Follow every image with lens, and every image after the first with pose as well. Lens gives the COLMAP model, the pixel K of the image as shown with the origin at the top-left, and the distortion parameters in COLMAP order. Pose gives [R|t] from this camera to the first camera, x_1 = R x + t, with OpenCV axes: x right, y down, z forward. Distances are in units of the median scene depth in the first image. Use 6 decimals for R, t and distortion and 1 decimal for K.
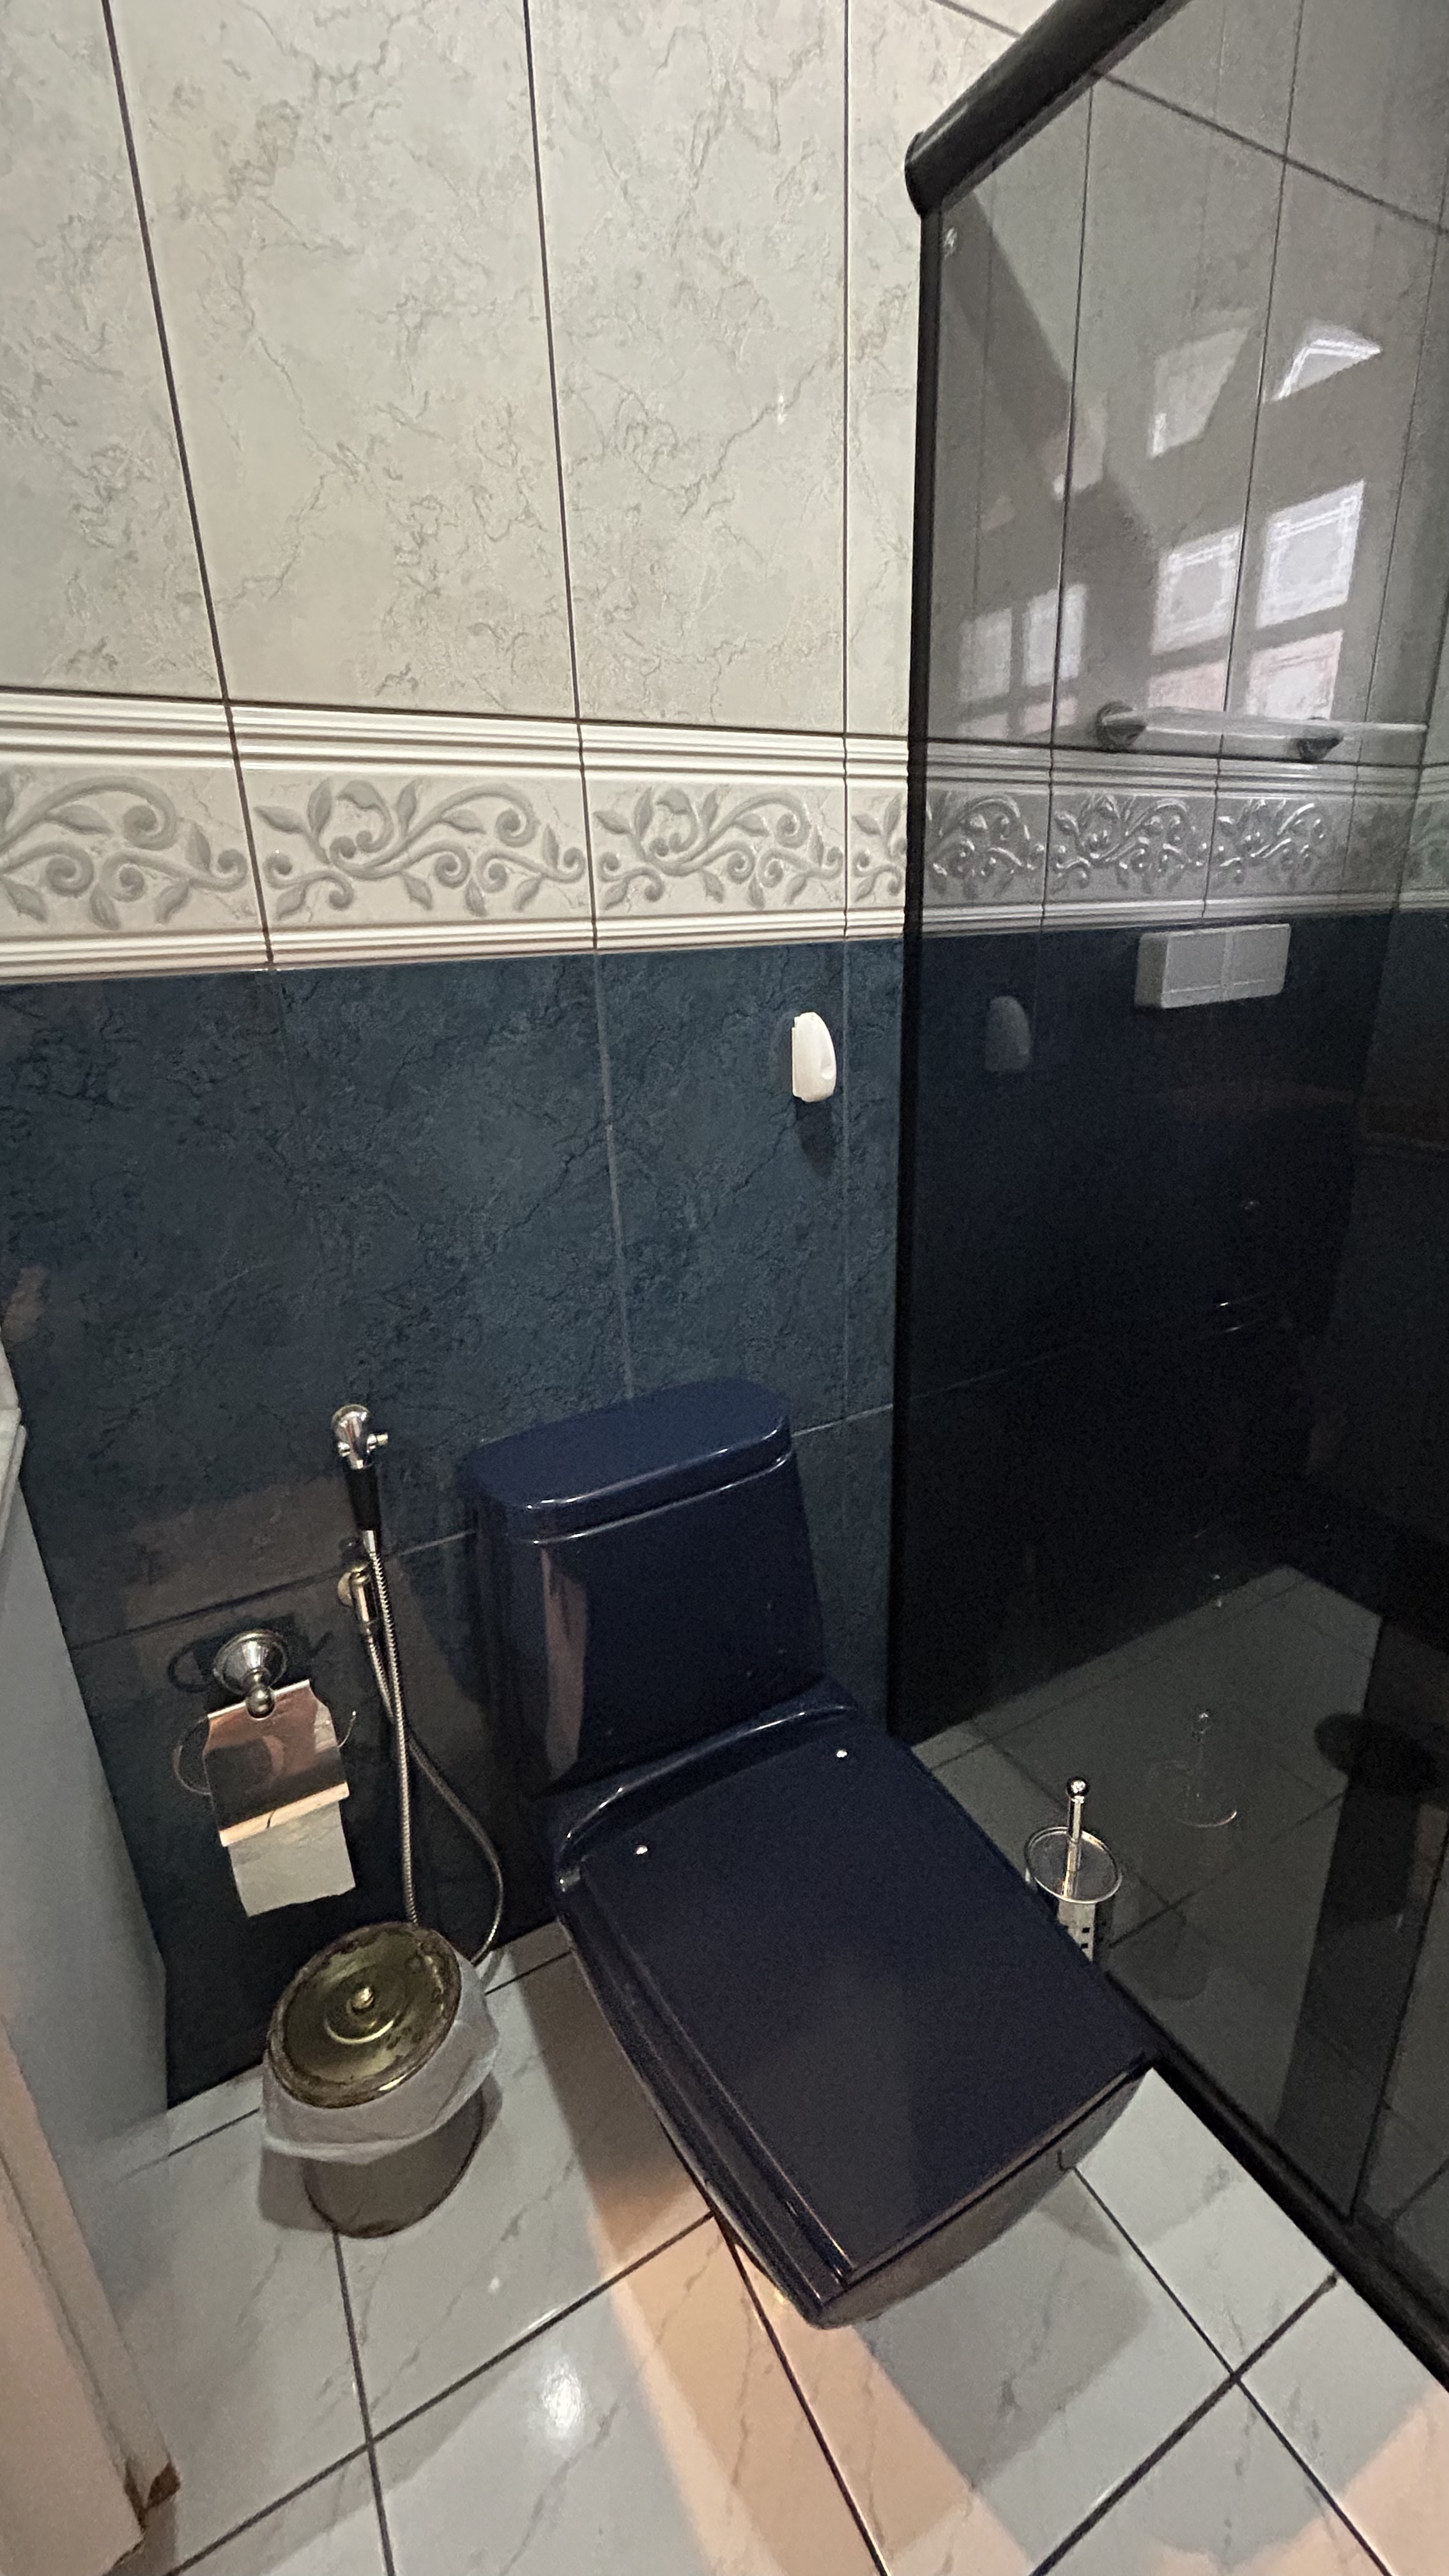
lens RADIAL K [[1038.1, 0, 726.6], [0, 1038.1, 1269.0], [0, 0, 1]] dist [-0.002169, 0.000648]
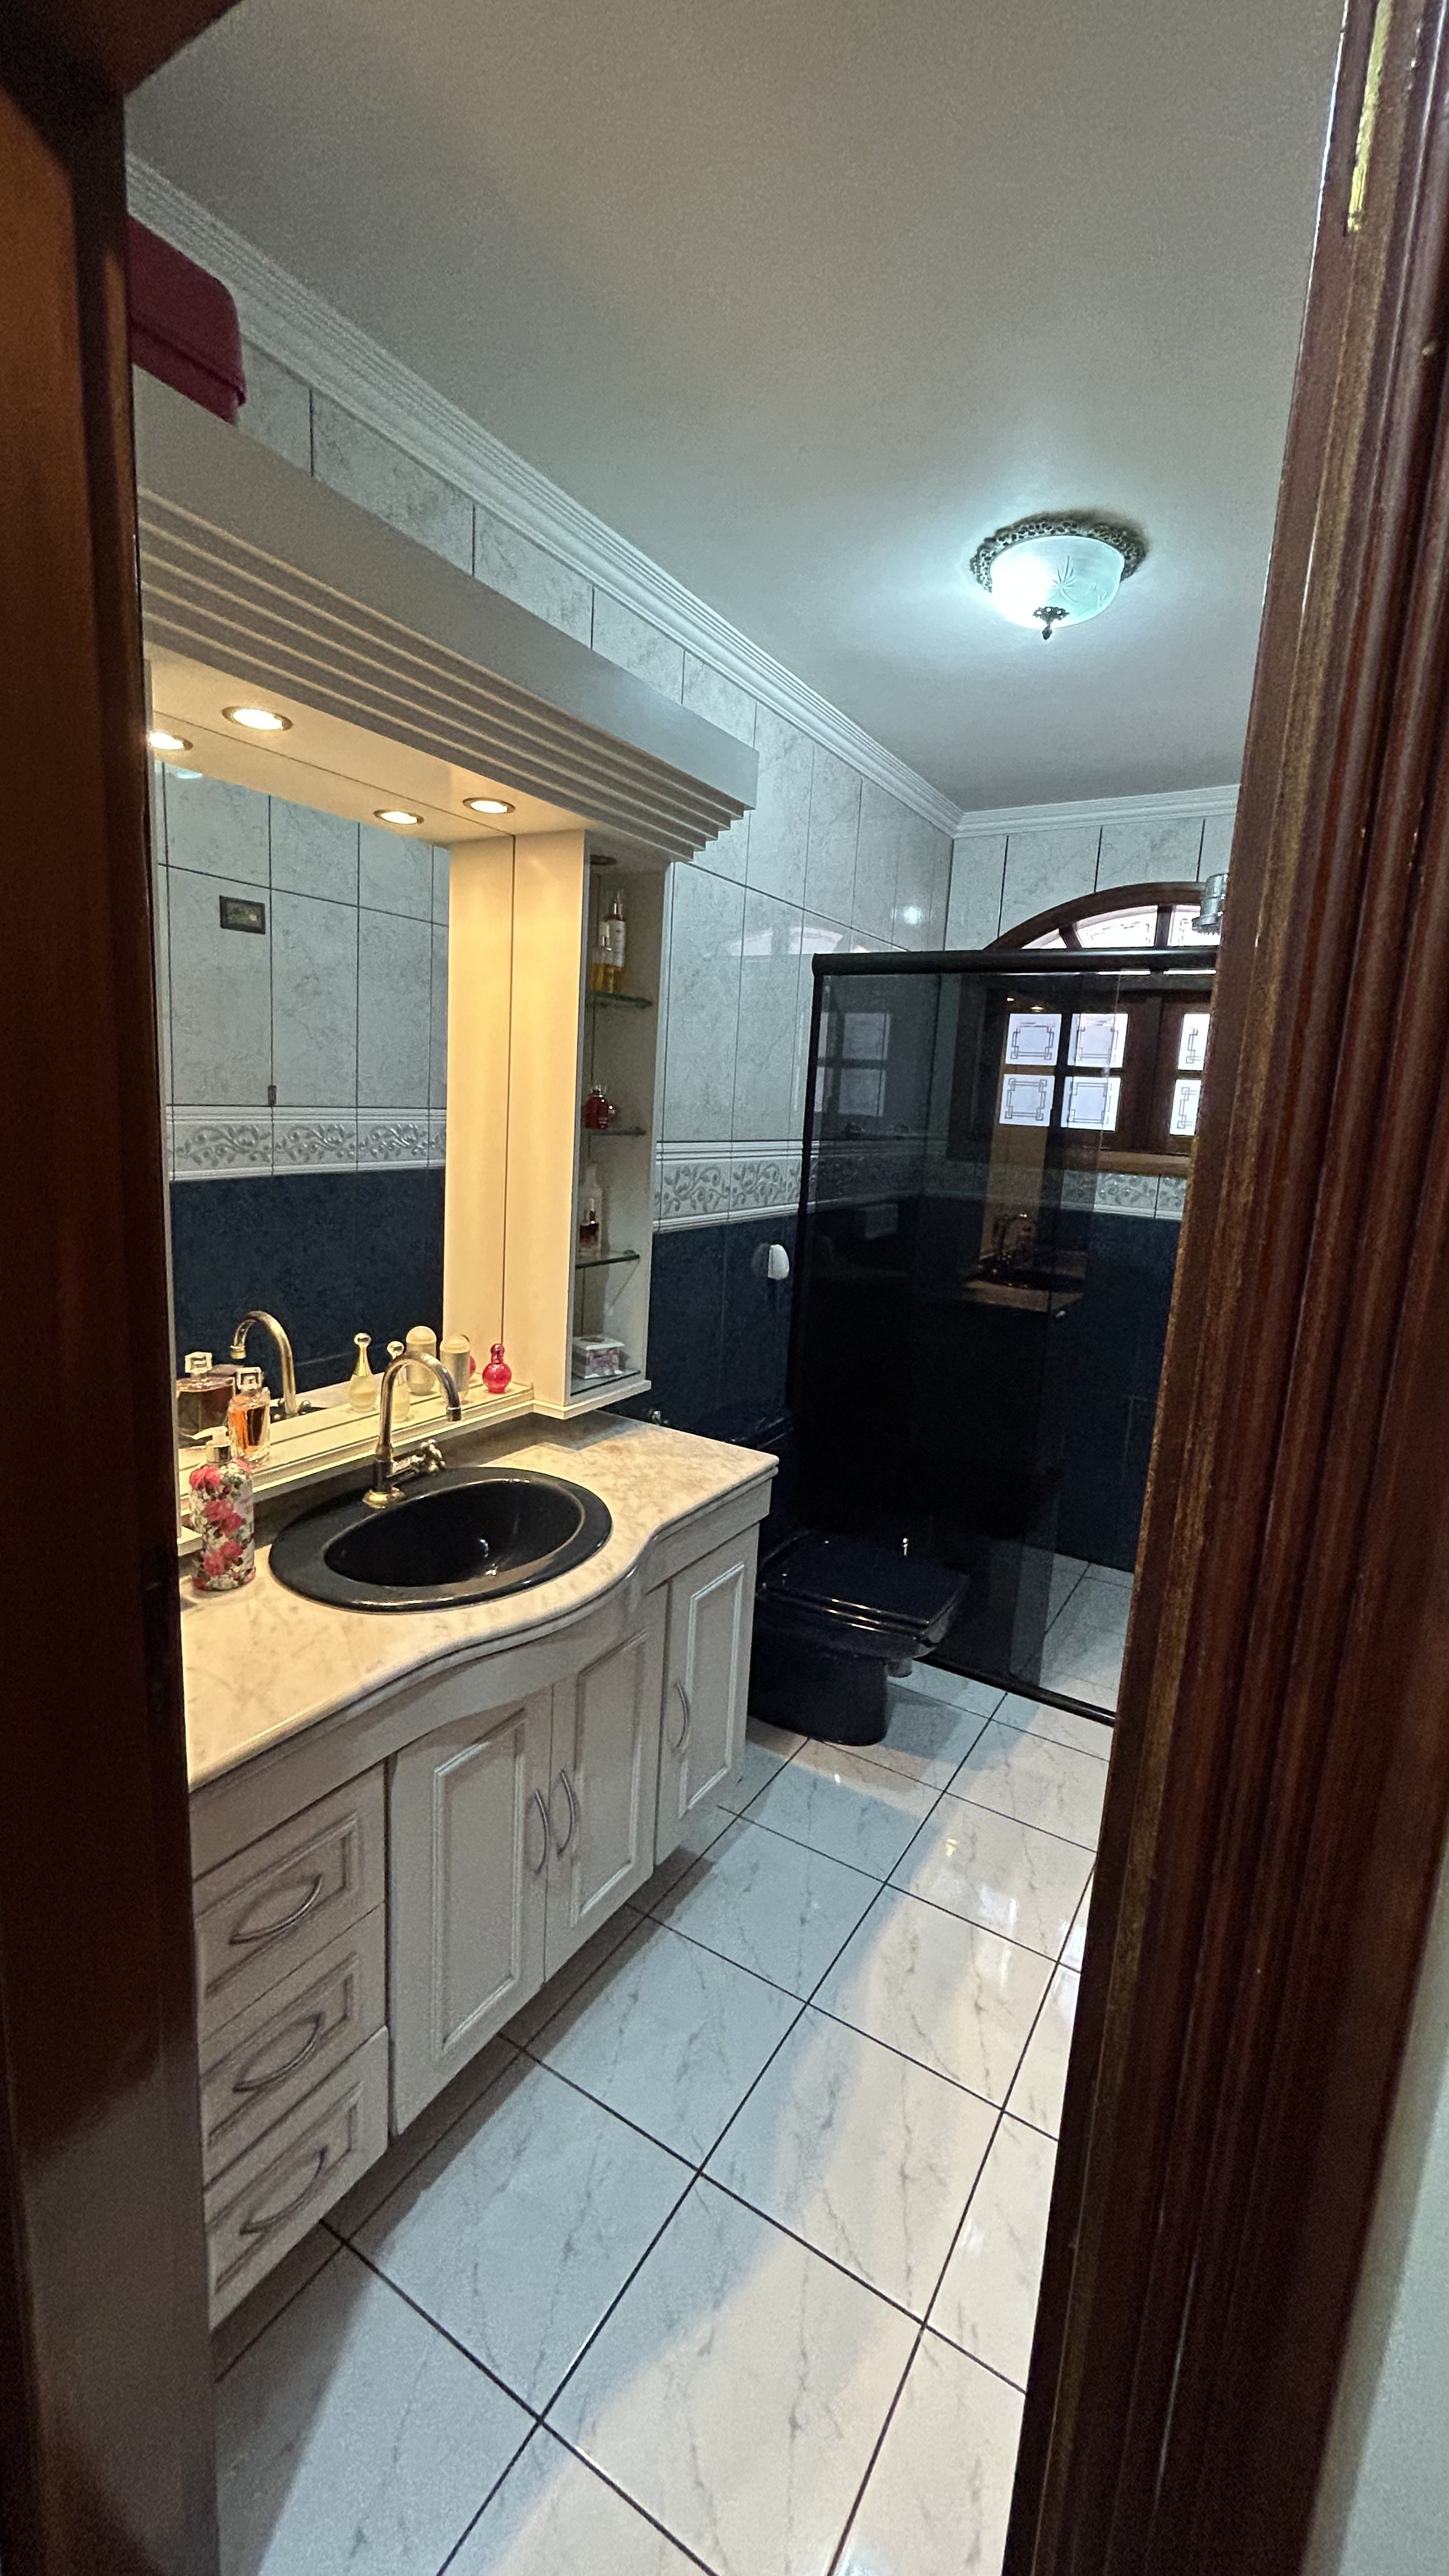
lens RADIAL K [[1038.1, 0, 731.9], [0, 1038.1, 1291.6], [0, 0, 1]] dist [-0.002169, 0.000648]
pose [[0.865545, -0.015137, 0.500603, -1.270170], [0.088442, 0.988454, -0.123028, 0.159851], [-0.492960, 0.150761, 0.856890, -1.059812]]
